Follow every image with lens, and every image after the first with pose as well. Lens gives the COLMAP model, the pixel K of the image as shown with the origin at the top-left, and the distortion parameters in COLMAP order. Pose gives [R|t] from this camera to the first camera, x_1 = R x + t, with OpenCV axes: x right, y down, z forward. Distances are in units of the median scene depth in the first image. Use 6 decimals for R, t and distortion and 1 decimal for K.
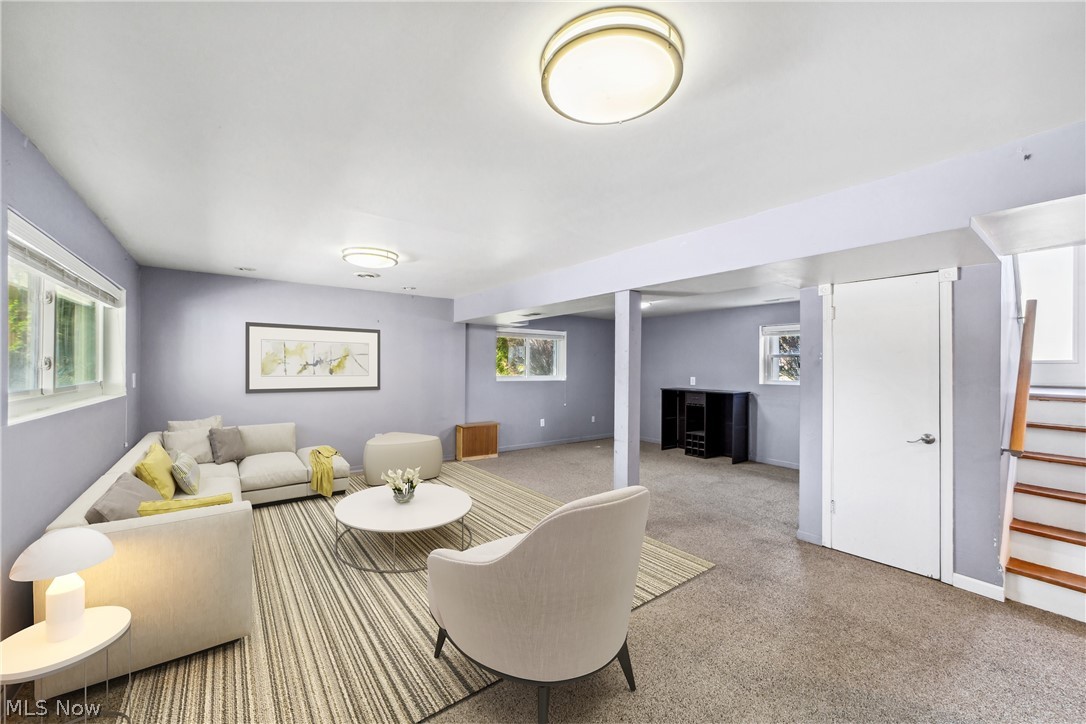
lens RADIAL K [[420.0, 0, 542.8], [0, 420.0, 366.7], [0, 0, 1]] dist [-0.014044, 0.006210]
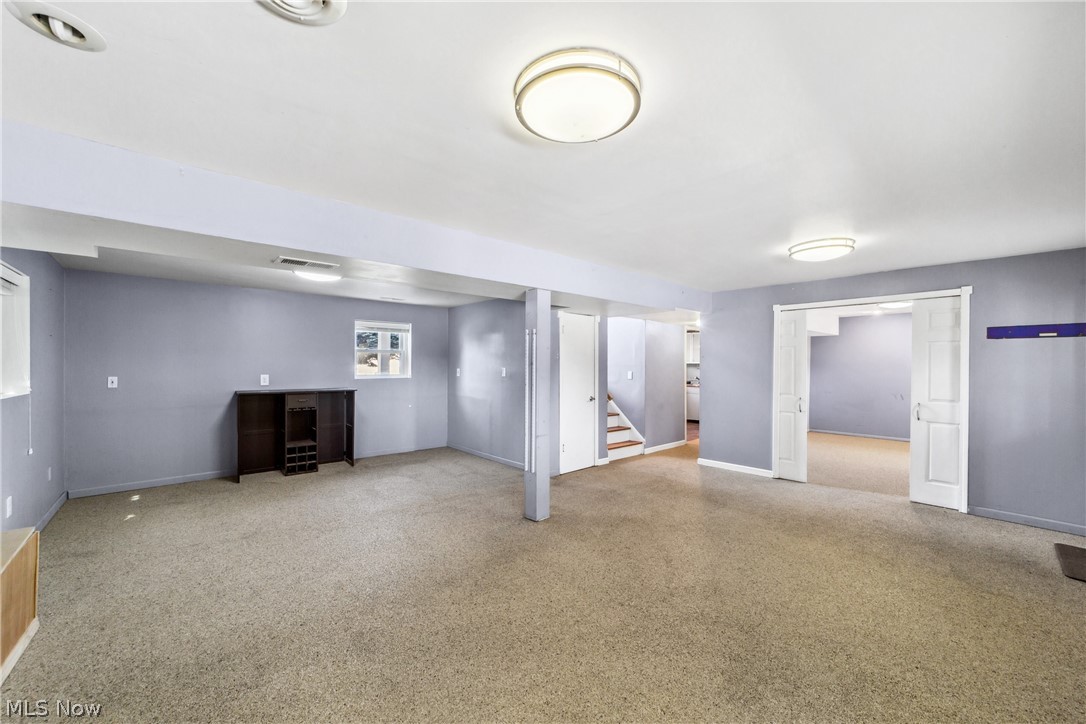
lens RADIAL K [[420.0, 0, 542.7], [0, 420.0, 359.6], [0, 0, 1]] dist [-0.014044, 0.006210]
pose [[-0.076773, 0.003091, 0.997044, -0.681731], [-0.003540, 0.999988, -0.003372, -0.002307], [-0.997042, -0.003789, -0.076761, 0.879471]]
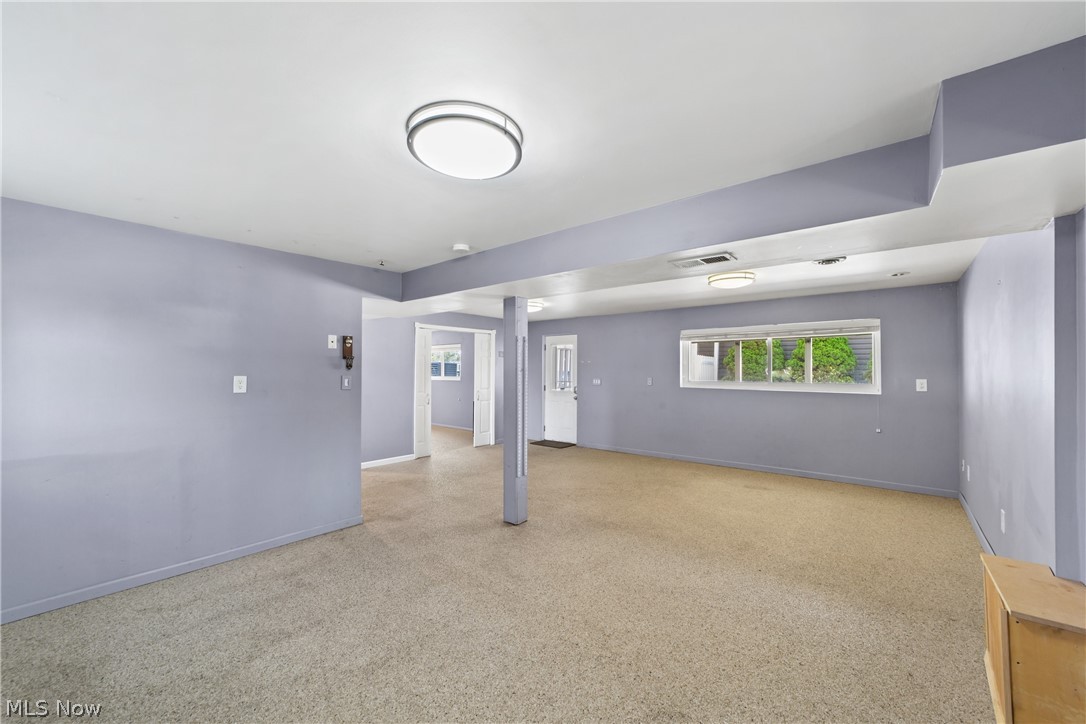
lens RADIAL K [[420.0, 0, 545.3], [0, 420.0, 364.6], [0, 0, 1]] dist [-0.014044, 0.006210]
pose [[-0.976972, -0.015876, -0.212774, 0.294321], [-0.013133, 0.999811, -0.014302, 0.003873], [0.212961, -0.011178, -0.976997, 1.685353]]
